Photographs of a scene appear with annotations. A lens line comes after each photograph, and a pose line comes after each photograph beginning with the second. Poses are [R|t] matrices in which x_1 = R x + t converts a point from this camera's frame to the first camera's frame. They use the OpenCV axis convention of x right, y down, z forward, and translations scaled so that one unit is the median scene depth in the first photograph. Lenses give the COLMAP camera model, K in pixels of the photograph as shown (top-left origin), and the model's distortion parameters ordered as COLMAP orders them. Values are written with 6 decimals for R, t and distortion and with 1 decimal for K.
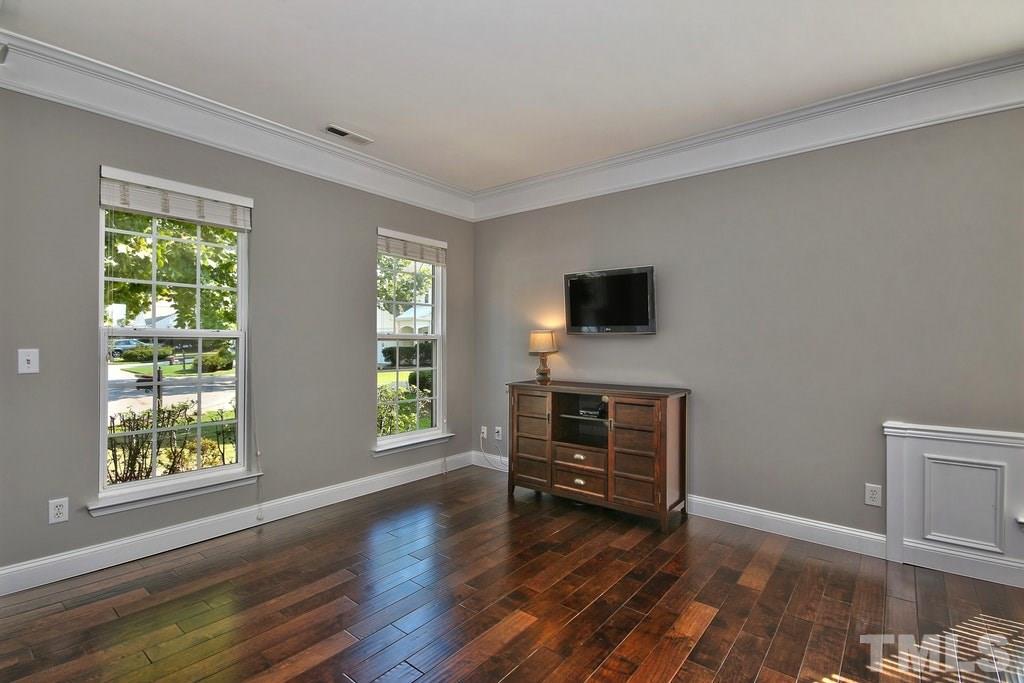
lens RADIAL K [[475.4, 0, 516.3], [0, 475.4, 341.8], [0, 0, 1]] dist [0.000916, 0.000044]
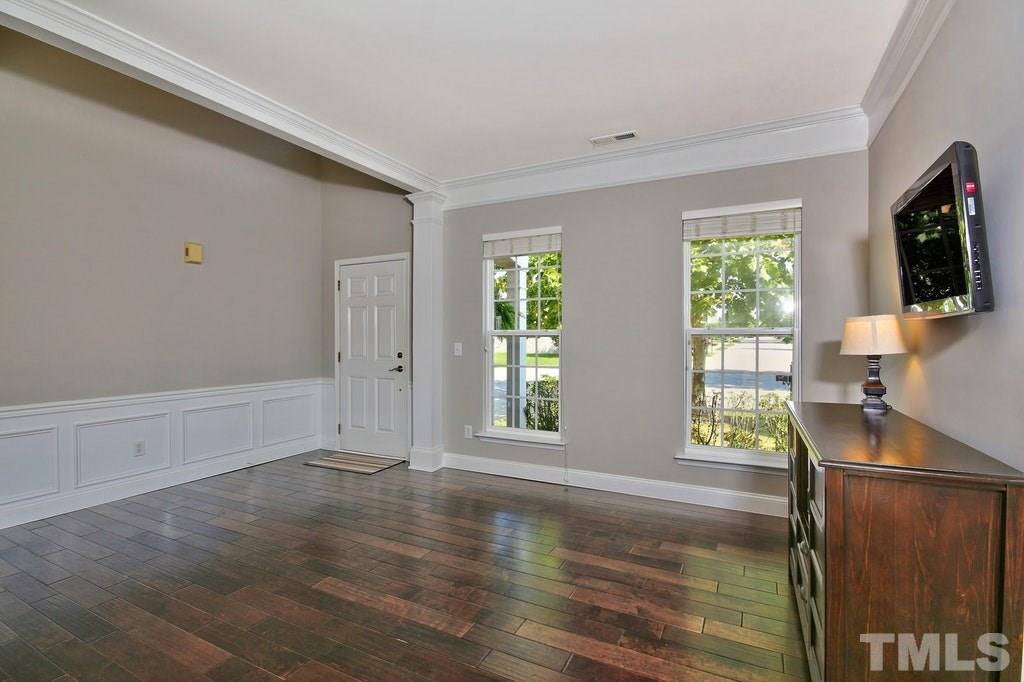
lens RADIAL K [[475.4, 0, 516.3], [0, 475.4, 341.3], [0, 0, 1]] dist [0.000916, 0.000044]
pose [[0.204874, 0.000153, -0.978788, 0.658835], [0.001896, 0.999998, 0.000553, 0.005842], [0.978787, -0.001970, 0.204873, 0.625178]]
